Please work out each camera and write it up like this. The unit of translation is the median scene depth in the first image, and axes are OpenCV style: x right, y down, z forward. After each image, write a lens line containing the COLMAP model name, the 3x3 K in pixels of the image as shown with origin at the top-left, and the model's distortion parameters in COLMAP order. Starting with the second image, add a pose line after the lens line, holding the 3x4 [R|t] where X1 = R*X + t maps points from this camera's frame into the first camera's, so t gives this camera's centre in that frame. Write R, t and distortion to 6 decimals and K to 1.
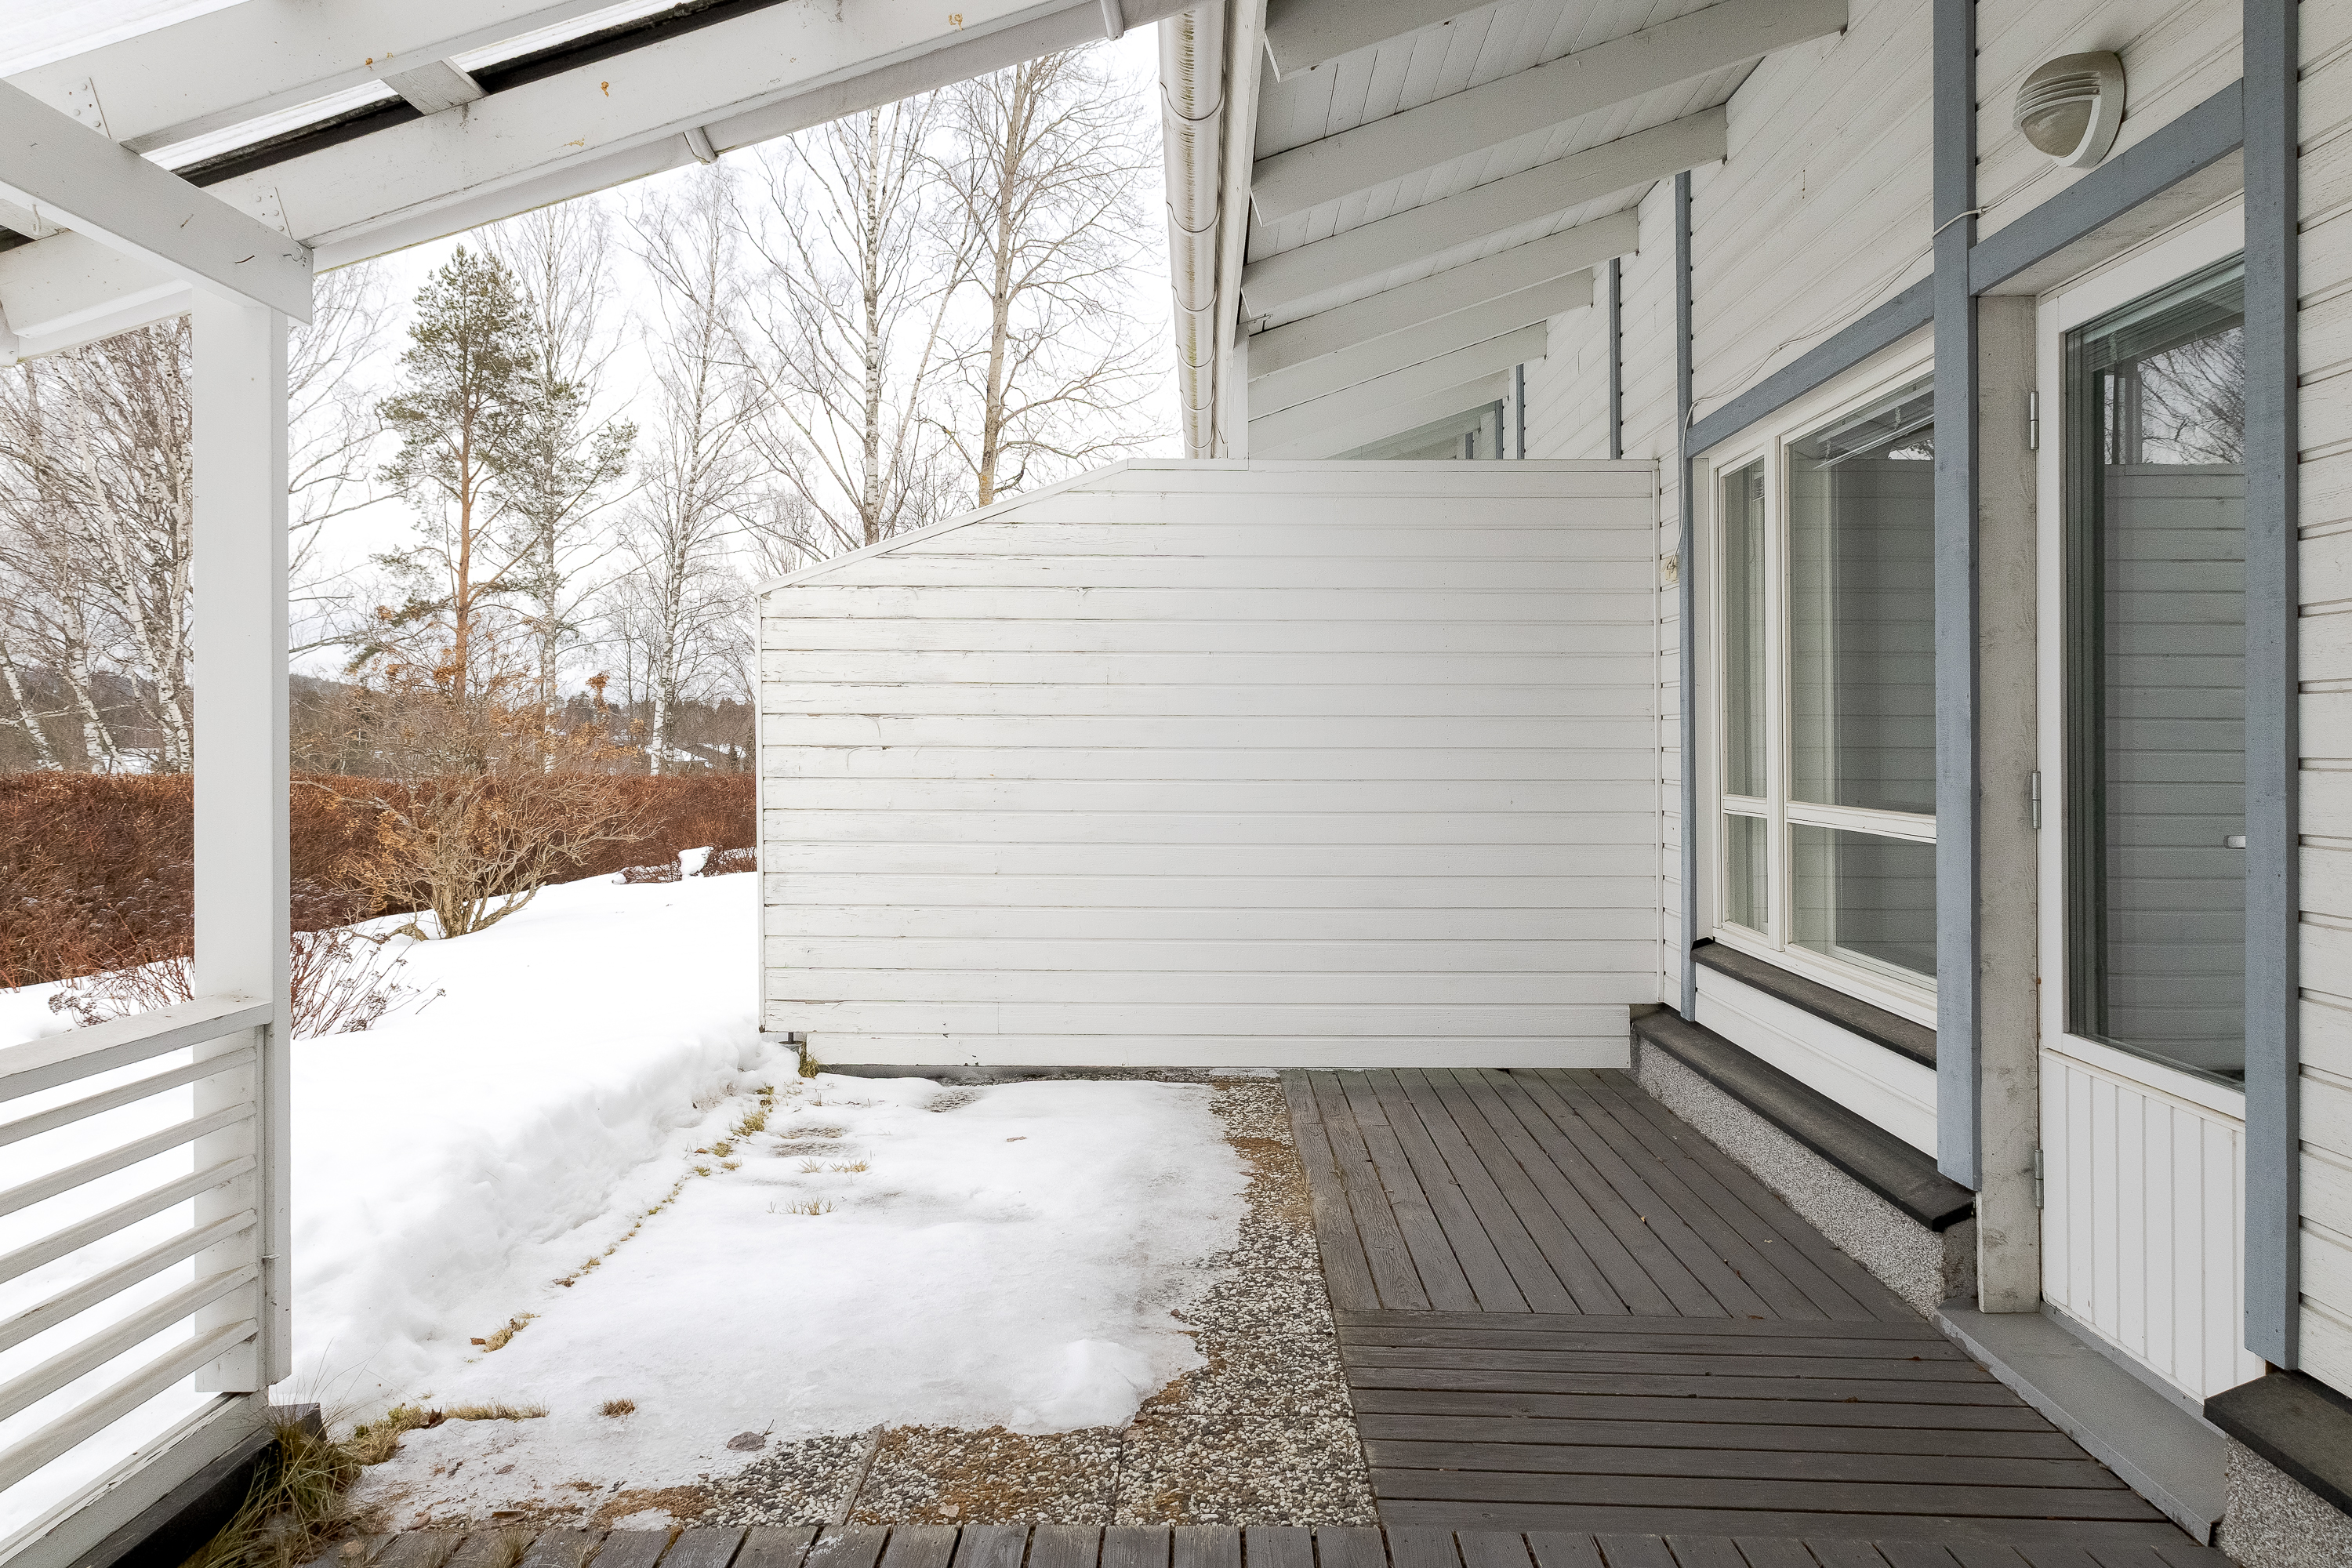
lens RADIAL K [[1621.2, 0, 1154.8], [0, 1621.2, 775.1], [0, 0, 1]] dist [-0.012955, 0.006671]
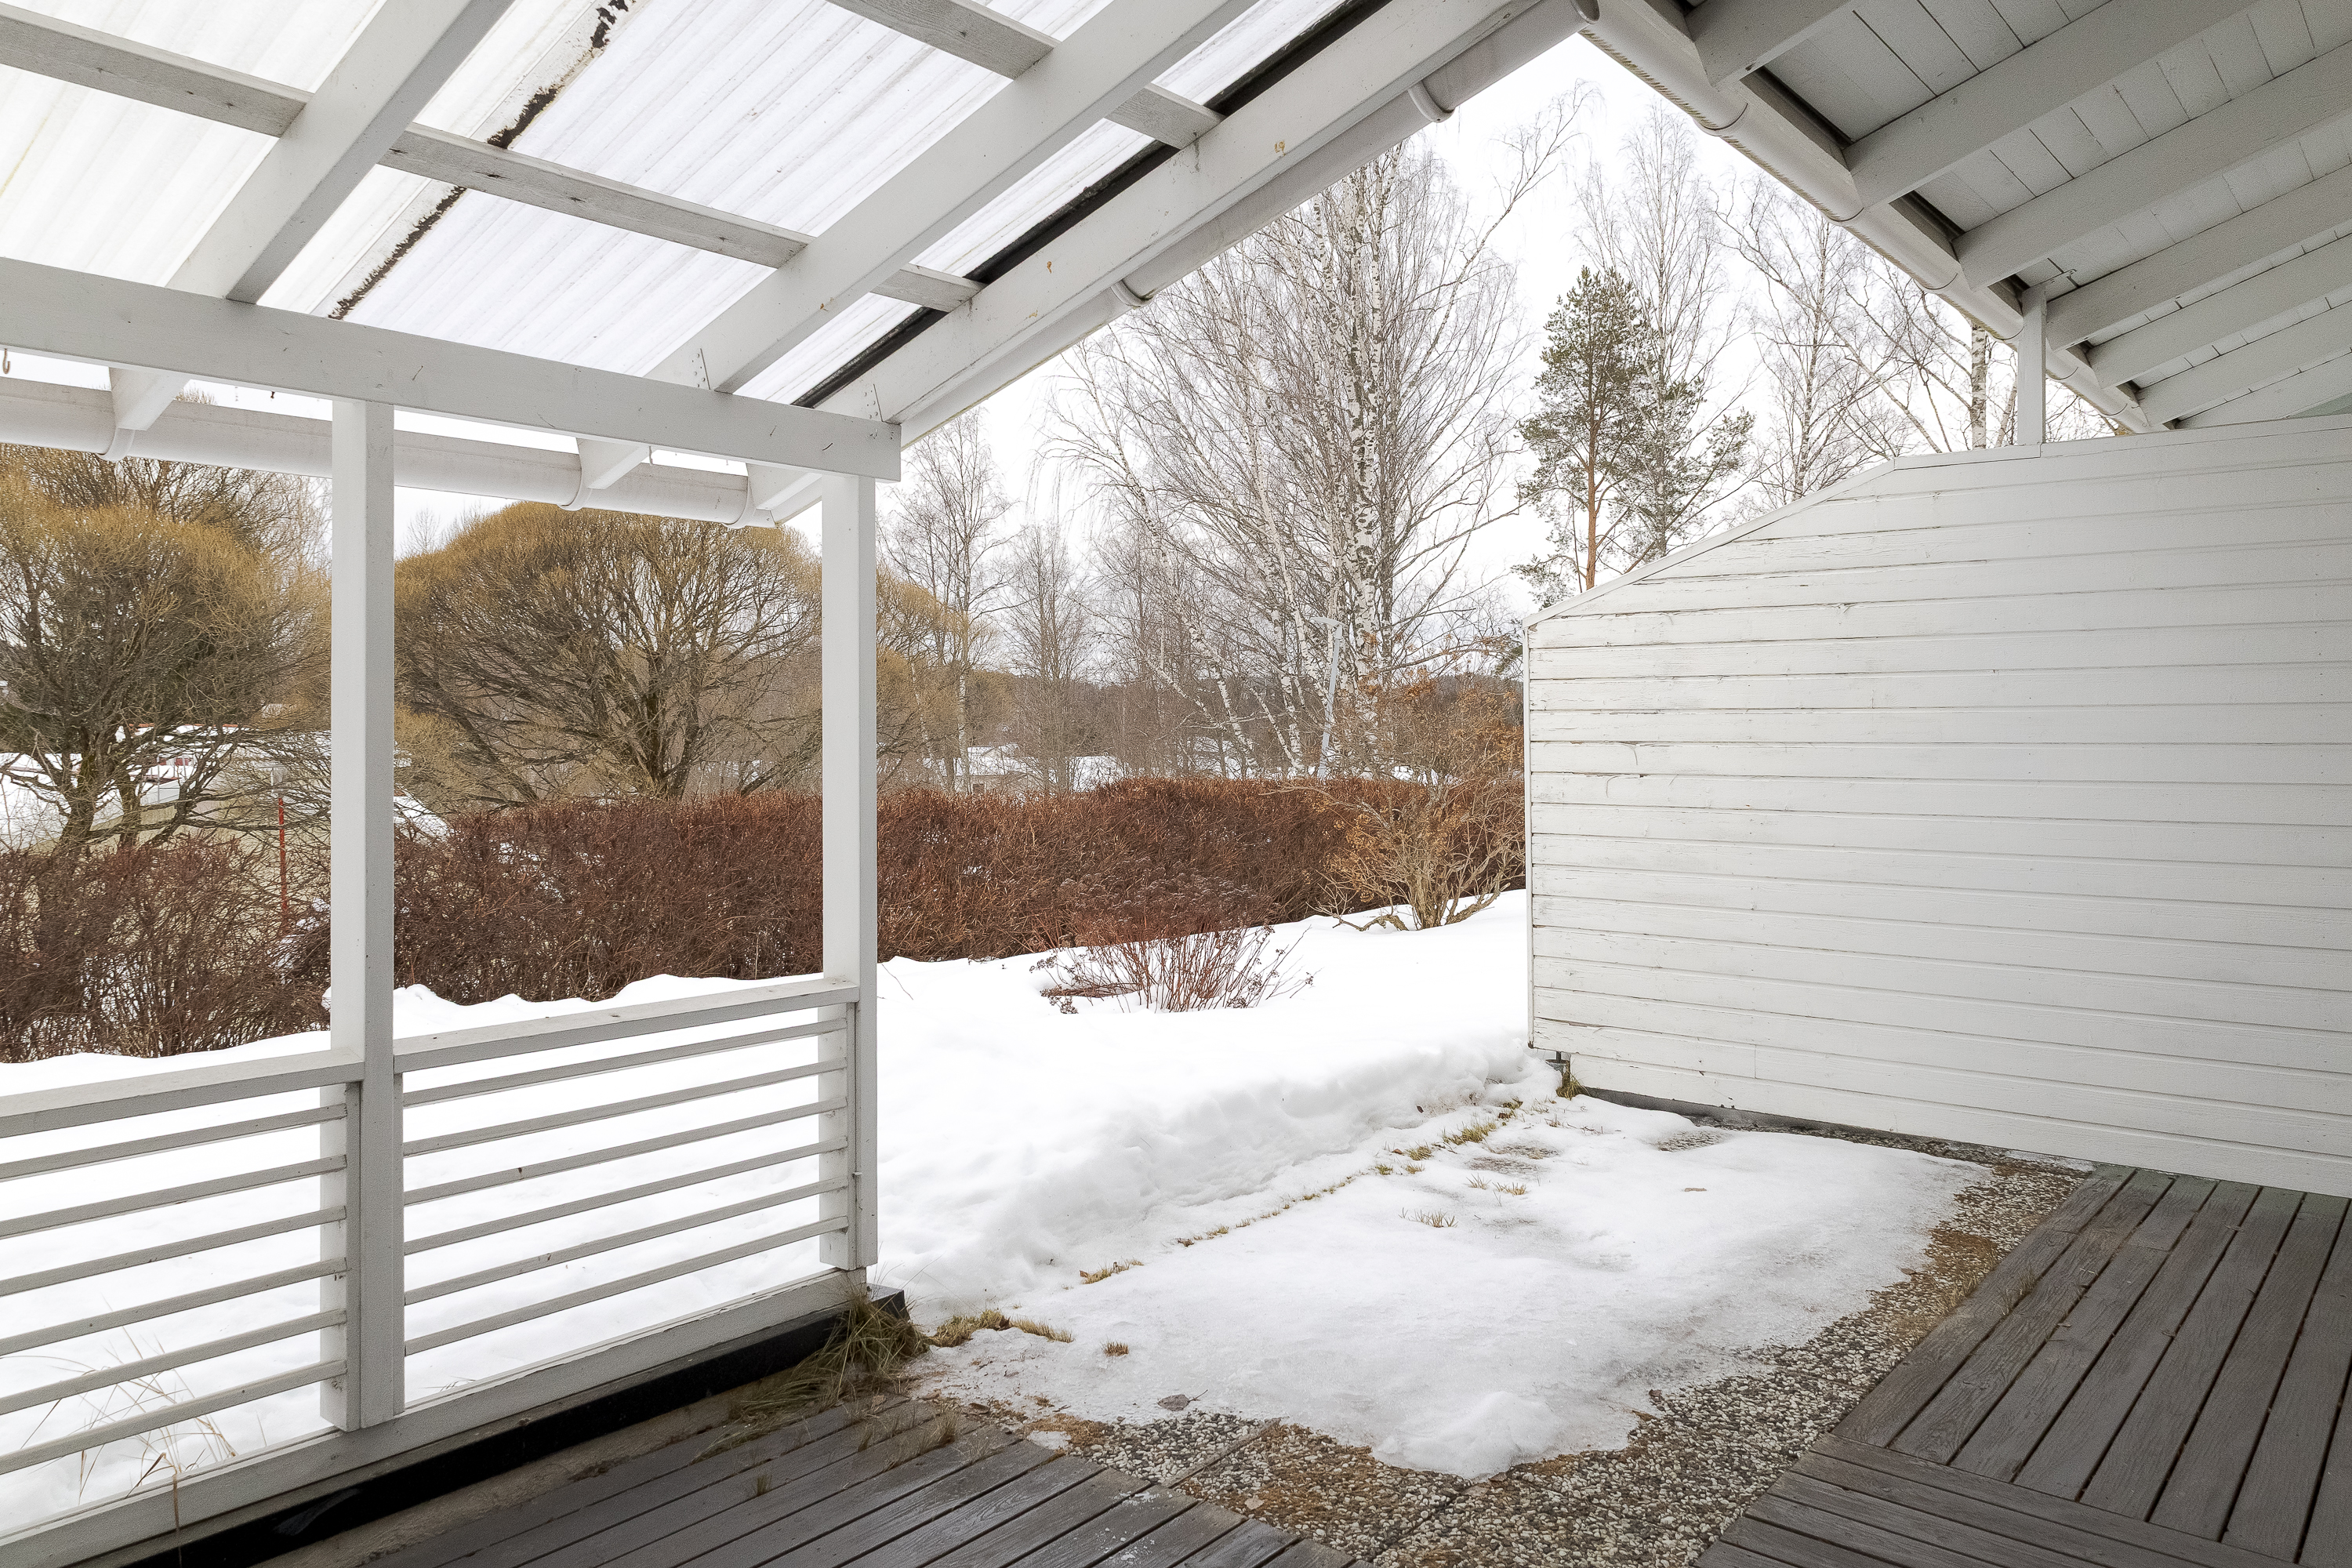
lens RADIAL K [[1621.2, 0, 1154.8], [0, 1621.2, 767.0], [0, 0, 1]] dist [-0.012955, 0.006671]
pose [[0.778385, 0.007054, -0.627747, 0.315810], [-0.007620, 0.999969, 0.001789, -0.030447], [0.627741, 0.003391, 0.778415, 0.059794]]
